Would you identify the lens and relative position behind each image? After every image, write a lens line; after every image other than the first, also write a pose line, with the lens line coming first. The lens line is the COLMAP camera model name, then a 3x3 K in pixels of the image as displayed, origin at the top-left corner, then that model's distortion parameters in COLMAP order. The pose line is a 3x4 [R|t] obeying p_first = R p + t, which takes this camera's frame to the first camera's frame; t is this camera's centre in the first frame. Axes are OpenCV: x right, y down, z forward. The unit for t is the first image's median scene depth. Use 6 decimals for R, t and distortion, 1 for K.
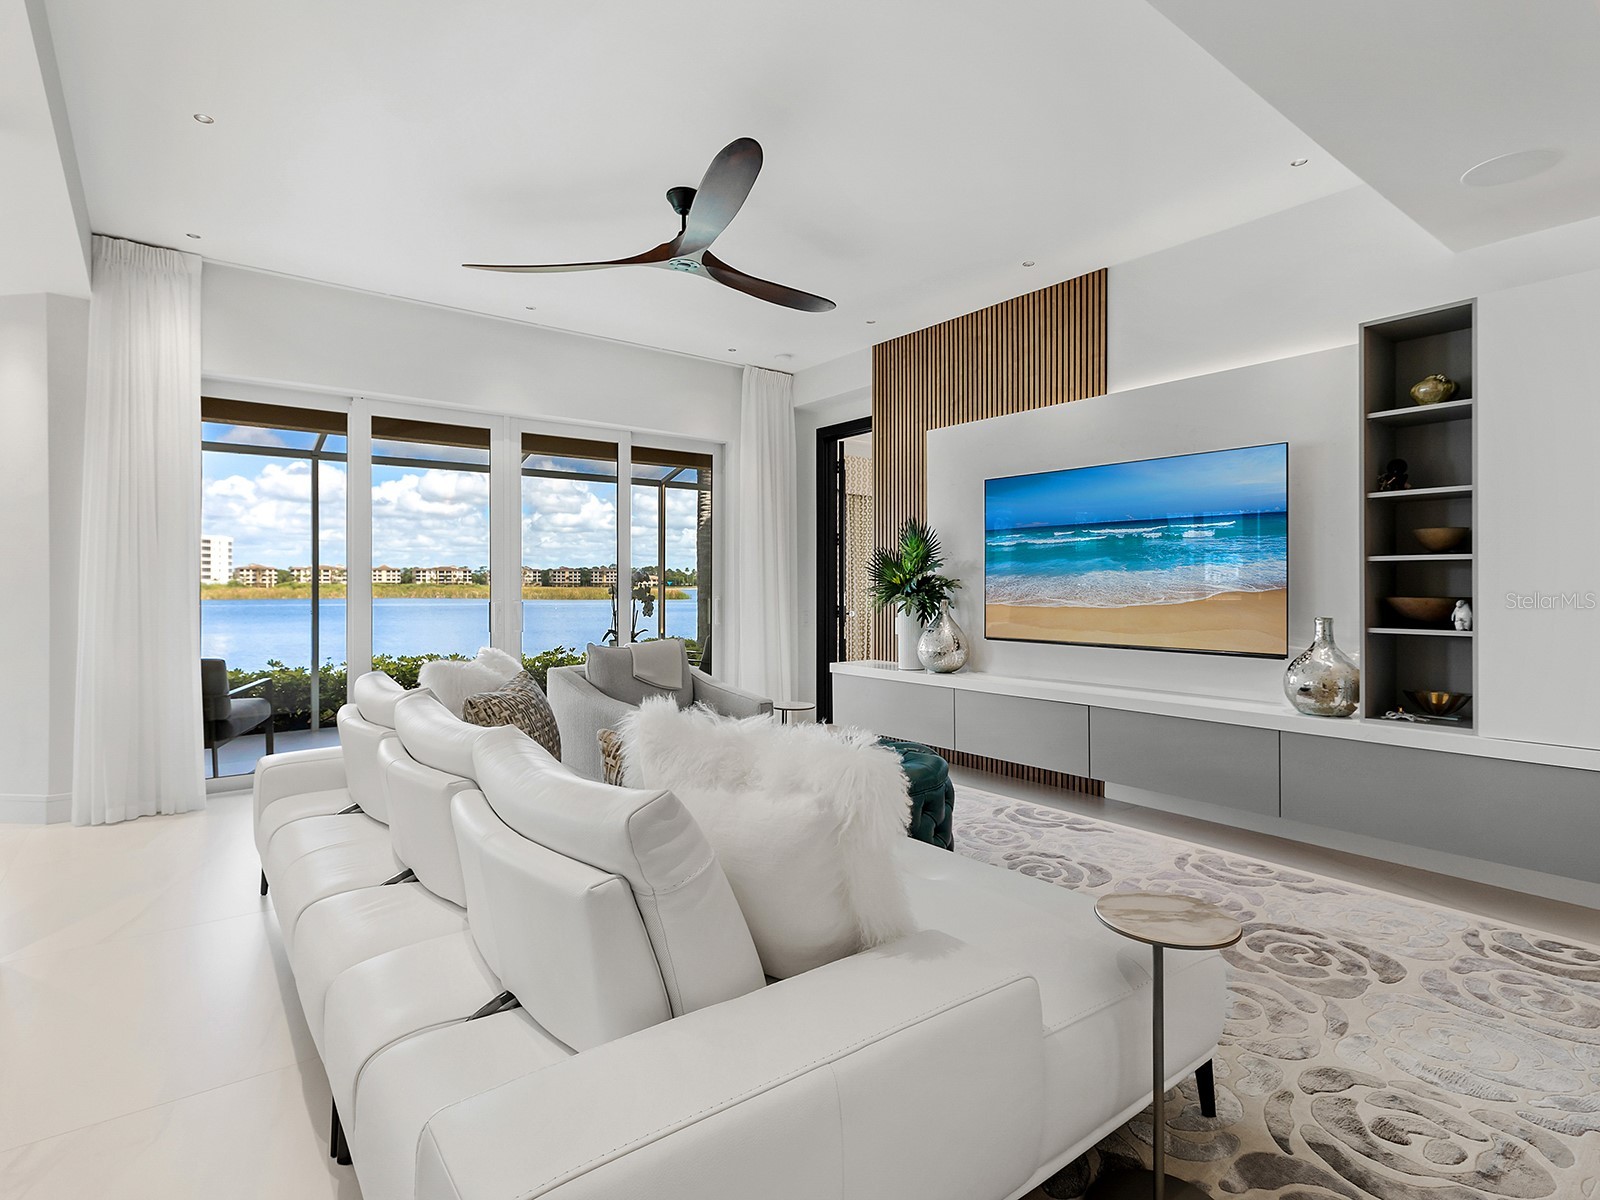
lens RADIAL K [[815.4, 0, 790.9], [0, 815.4, 591.8], [0, 0, 1]] dist [-0.005641, 0.000058]
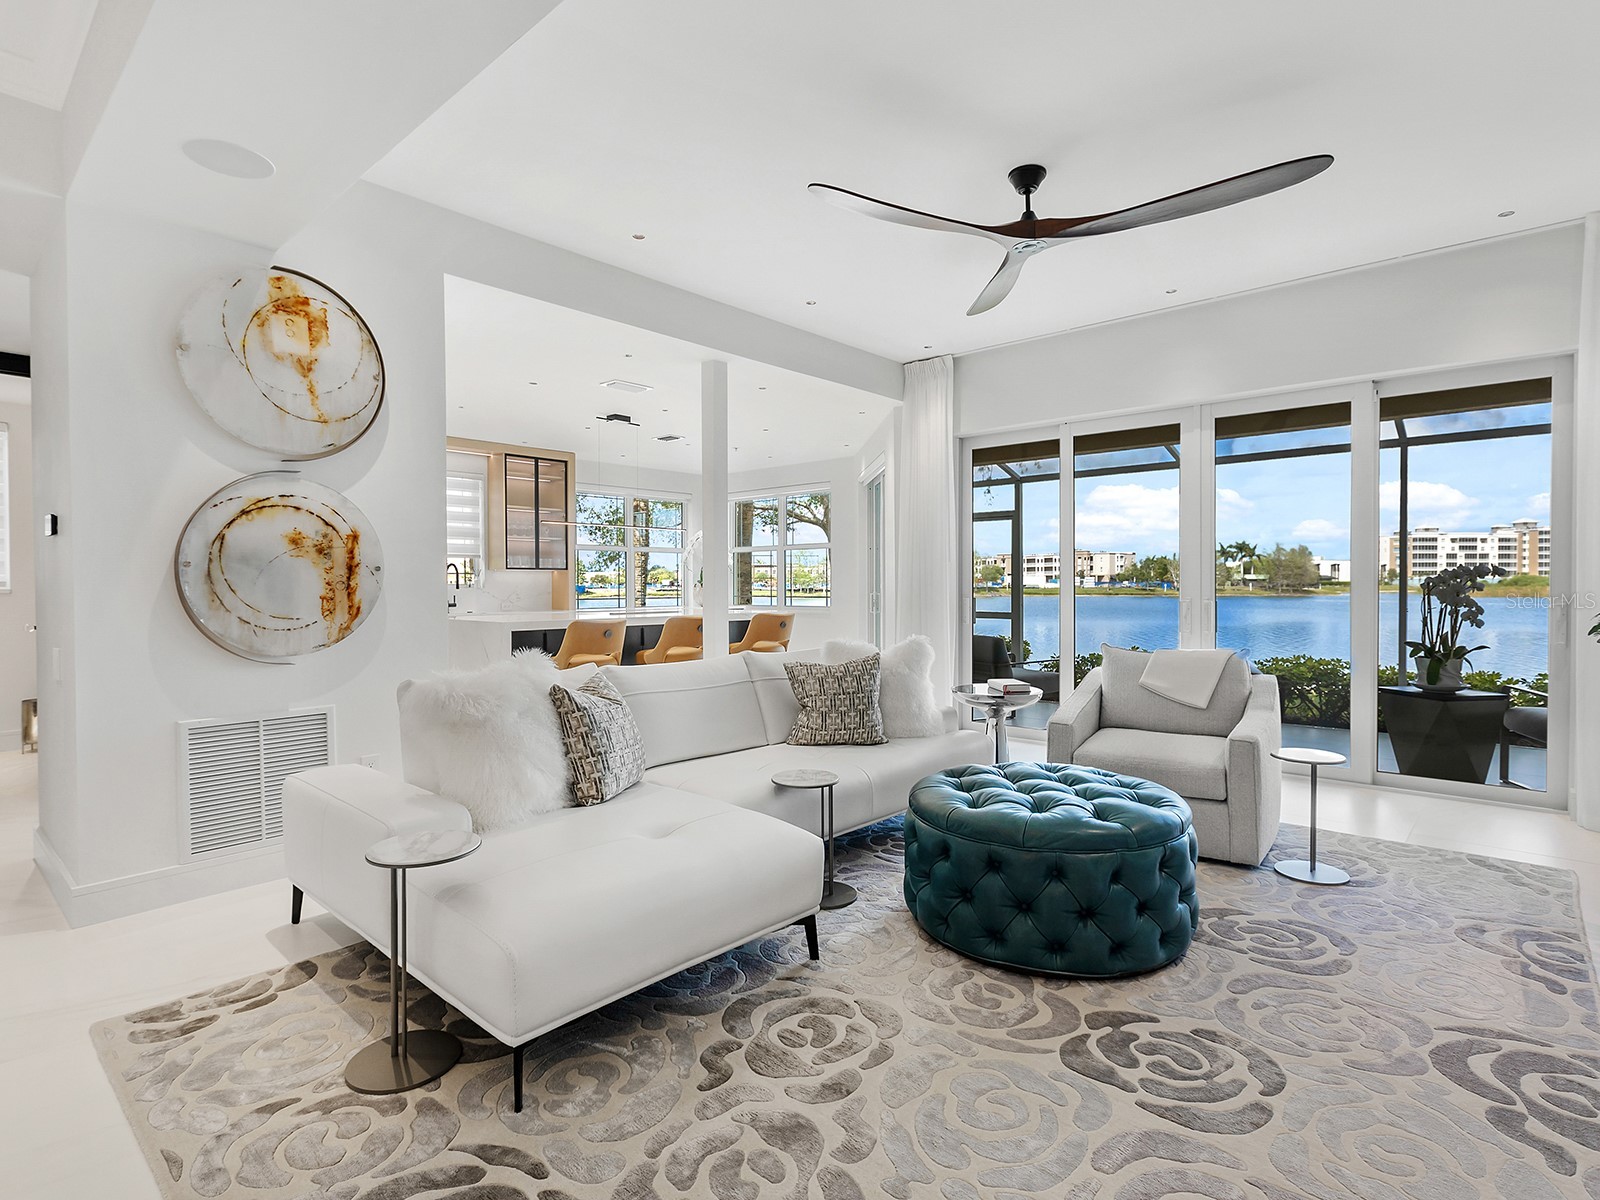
lens RADIAL K [[815.4, 0, 799.7], [0, 815.4, 595.7], [0, 0, 1]] dist [-0.005641, 0.000058]
pose [[0.184070, 0.011515, -0.982846, 0.509155], [-0.004448, 0.999931, 0.010882, -0.002127], [0.982903, 0.002369, 0.184109, 0.377811]]
